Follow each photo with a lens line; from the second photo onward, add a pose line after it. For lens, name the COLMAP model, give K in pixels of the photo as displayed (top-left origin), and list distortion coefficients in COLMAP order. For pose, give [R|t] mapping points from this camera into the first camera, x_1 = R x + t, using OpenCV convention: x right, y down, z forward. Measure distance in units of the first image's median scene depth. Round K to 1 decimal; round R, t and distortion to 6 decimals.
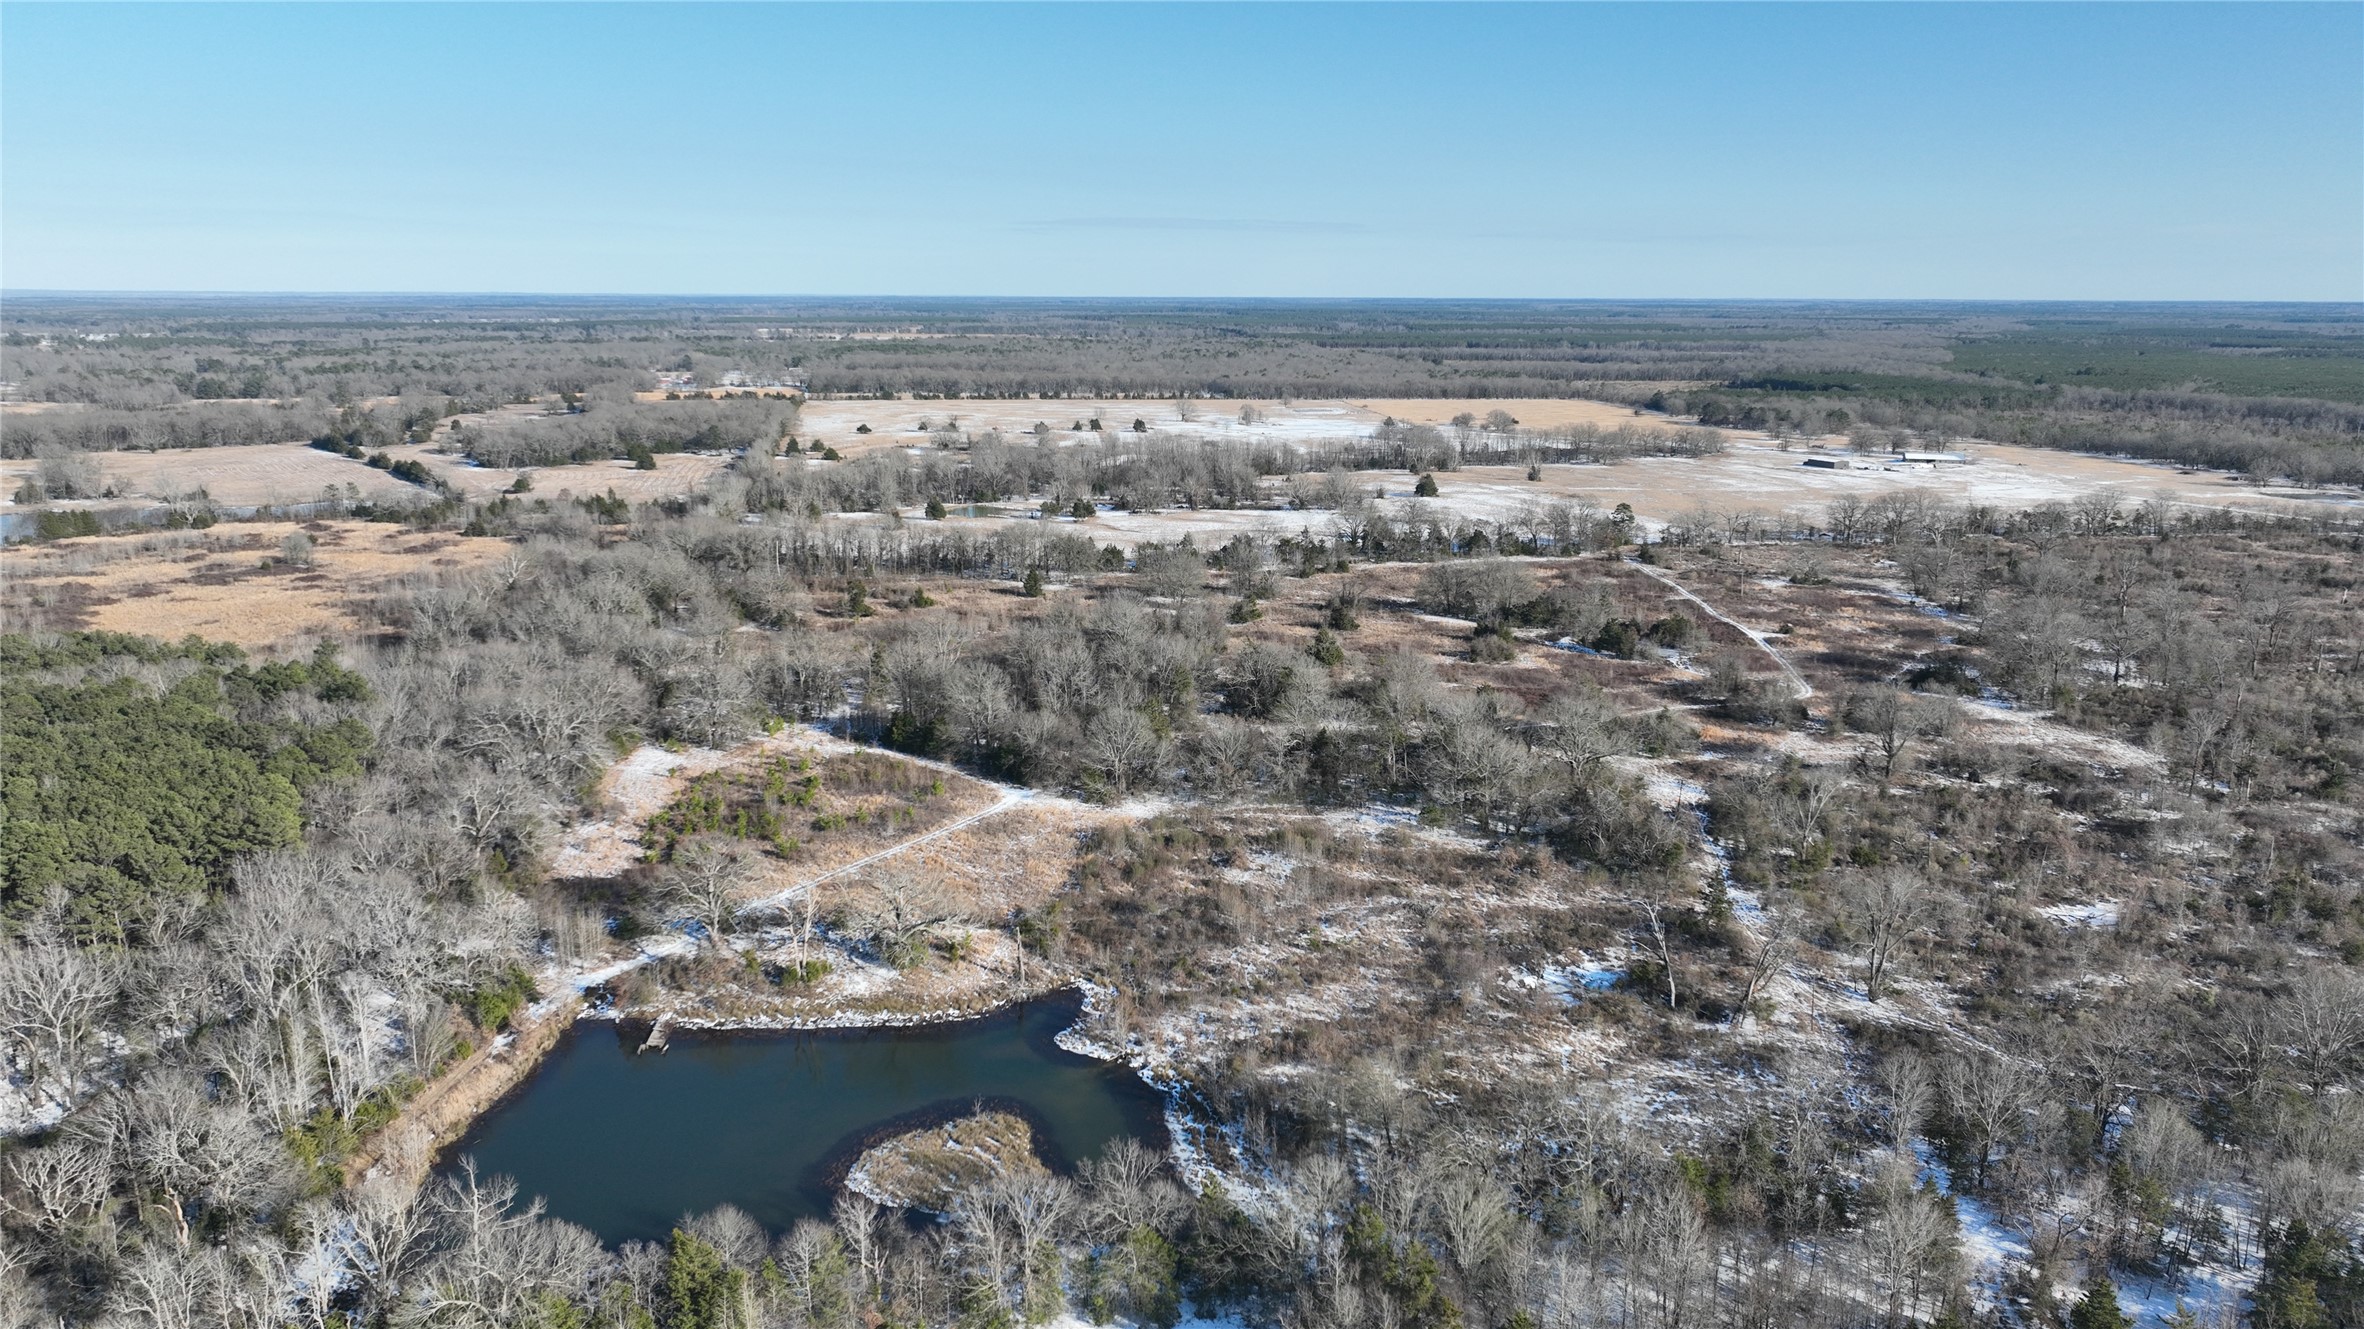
lens RADIAL K [[1658.7, 0, 1189.4], [0, 1658.7, 661.6], [0, 0, 1]] dist [0.007188, 0.003918]
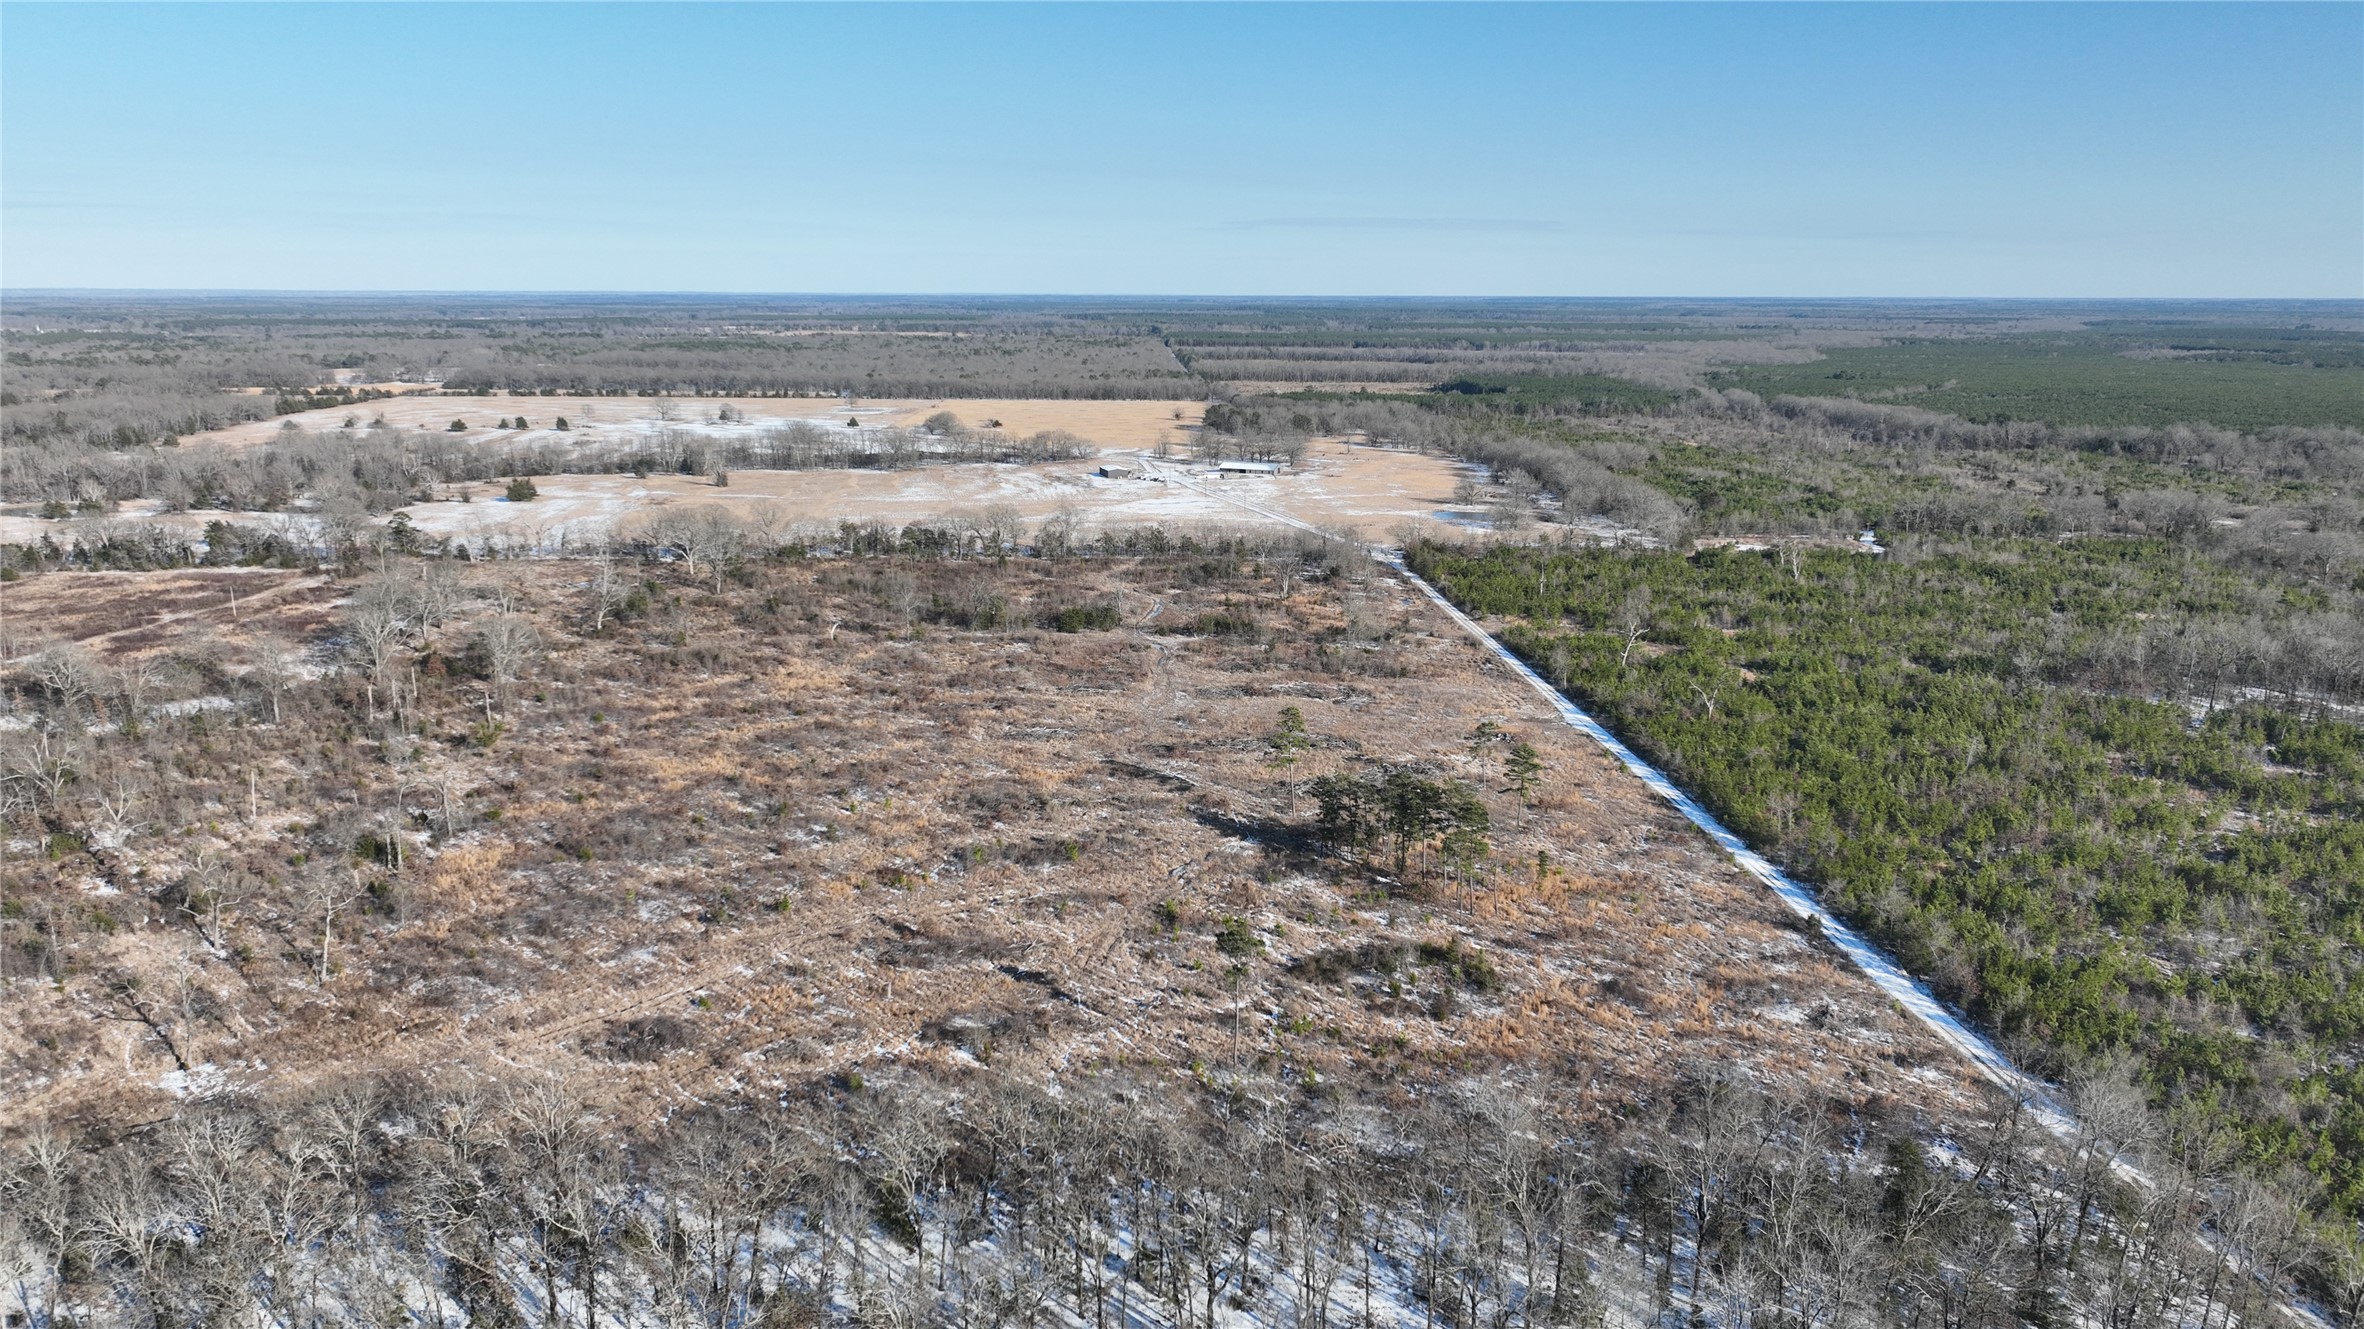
lens RADIAL K [[1658.7, 0, 1189.4], [0, 1658.7, 661.6], [0, 0, 1]] dist [0.007188, 0.003918]
pose [[0.993418, 0.024738, -0.111839, 0.419005], [-0.024676, 0.999694, 0.001940, -0.012734], [0.111853, 0.000833, 0.993724, 0.065594]]
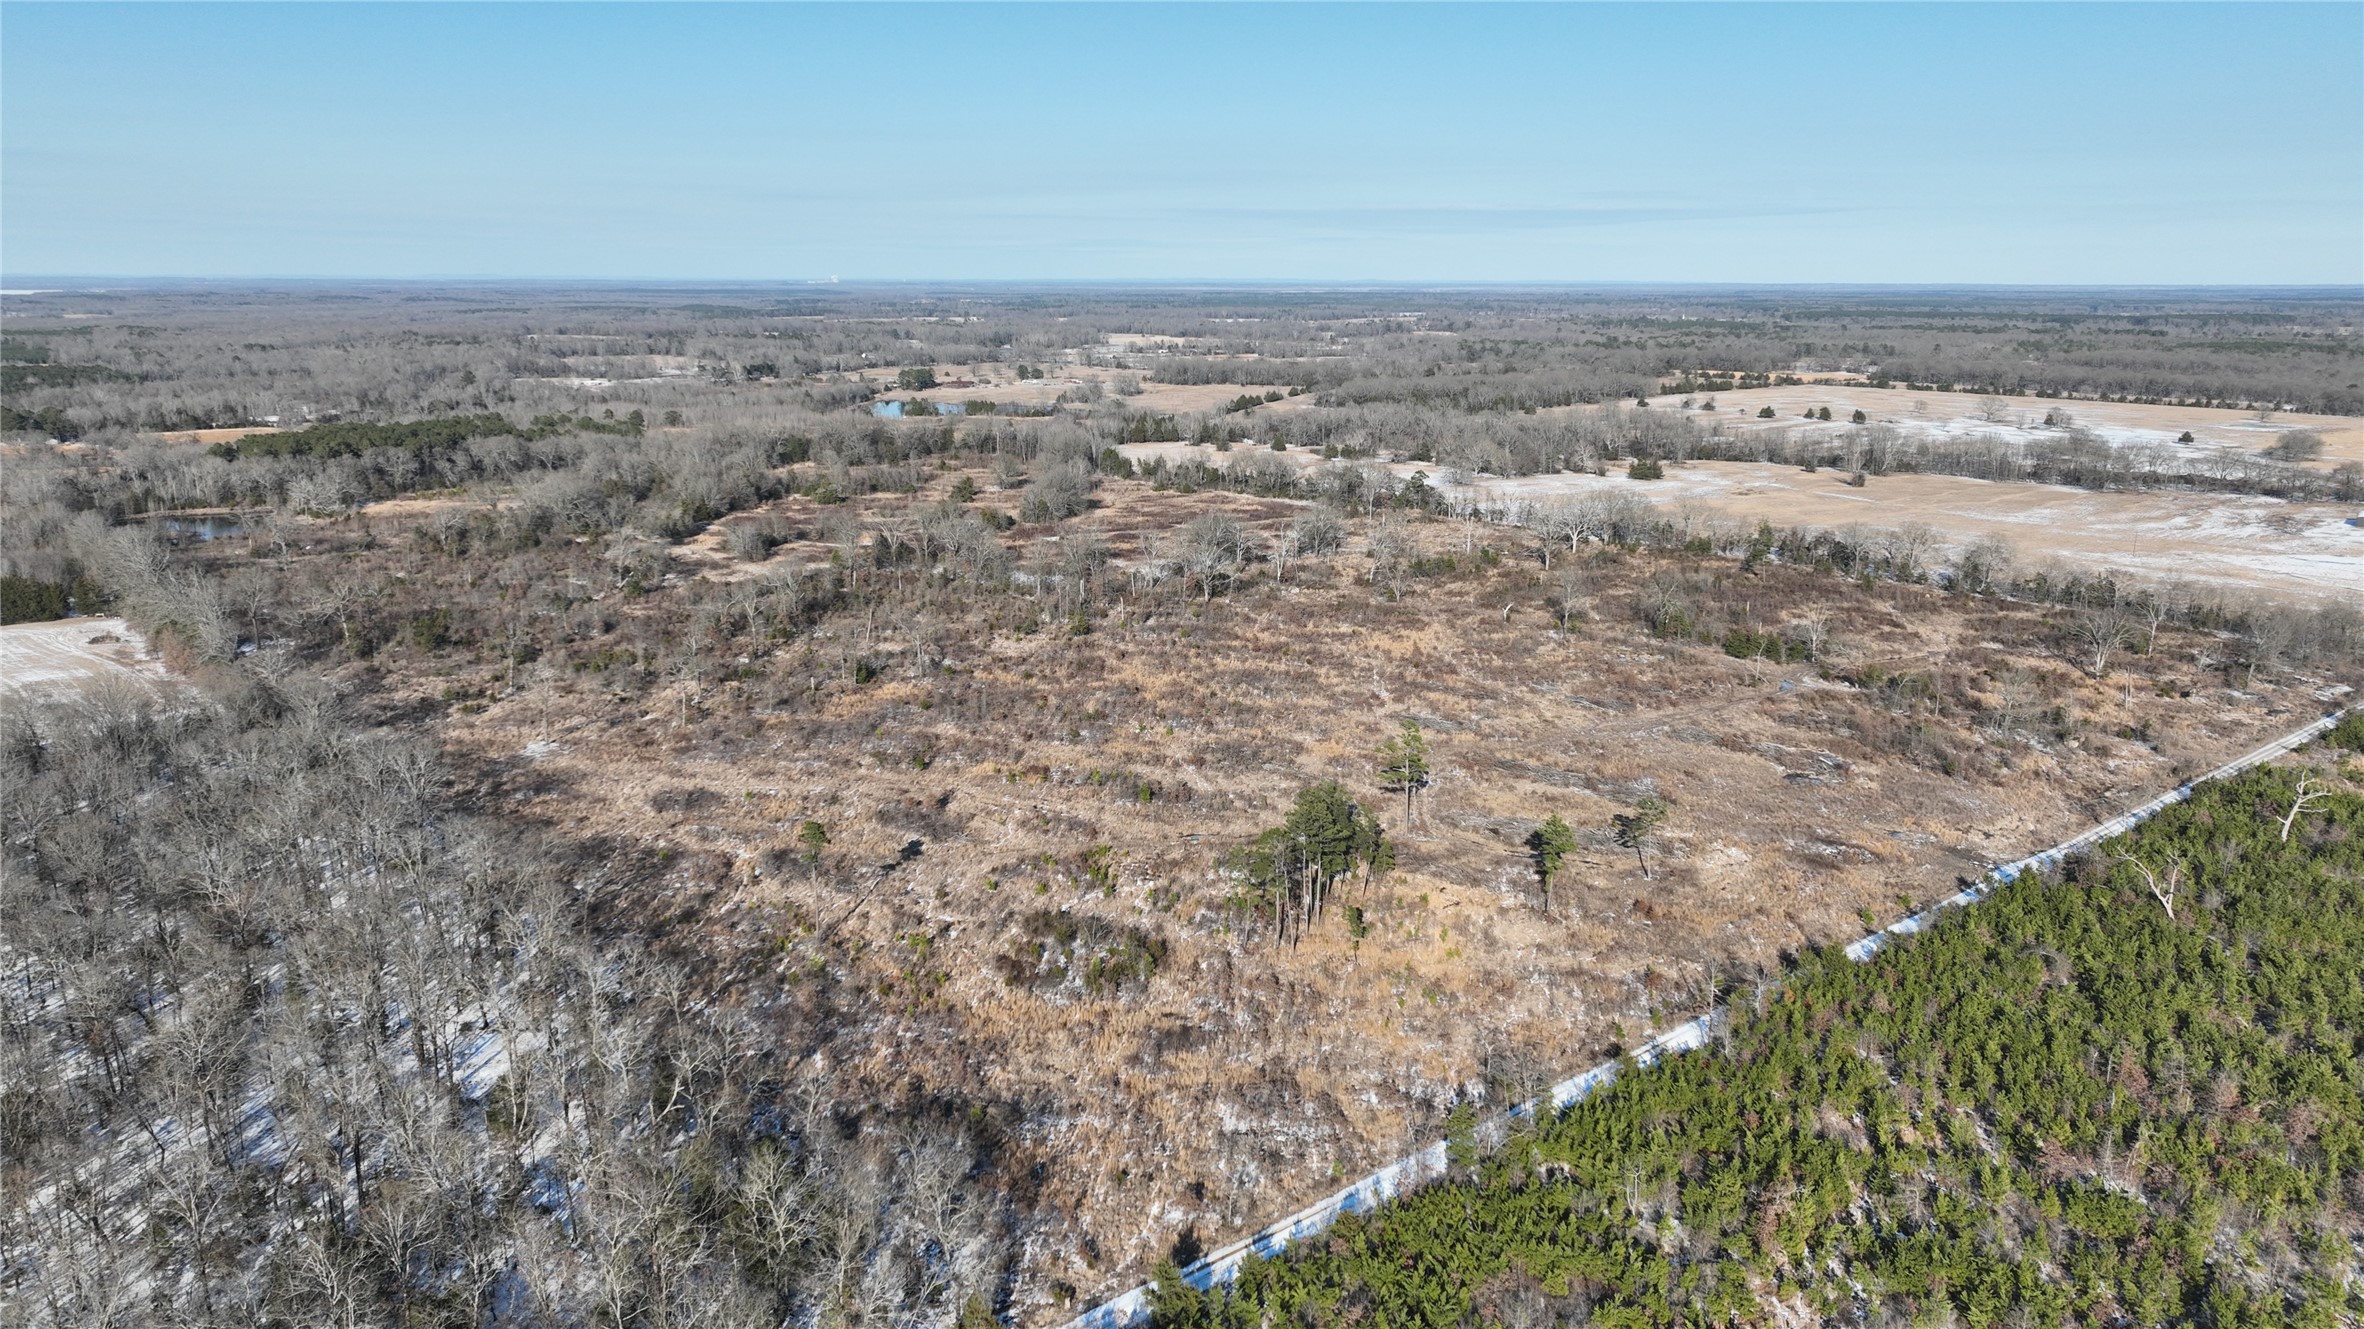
lens RADIAL K [[1658.7, 0, 1189.4], [0, 1658.7, 661.6], [0, 0, 1]] dist [0.007188, 0.003918]
pose [[0.487658, 0.194353, -0.851127, 0.593008], [-0.191274, 0.975005, 0.113049, -0.035069], [0.851824, 0.107670, 0.512643, 0.168745]]
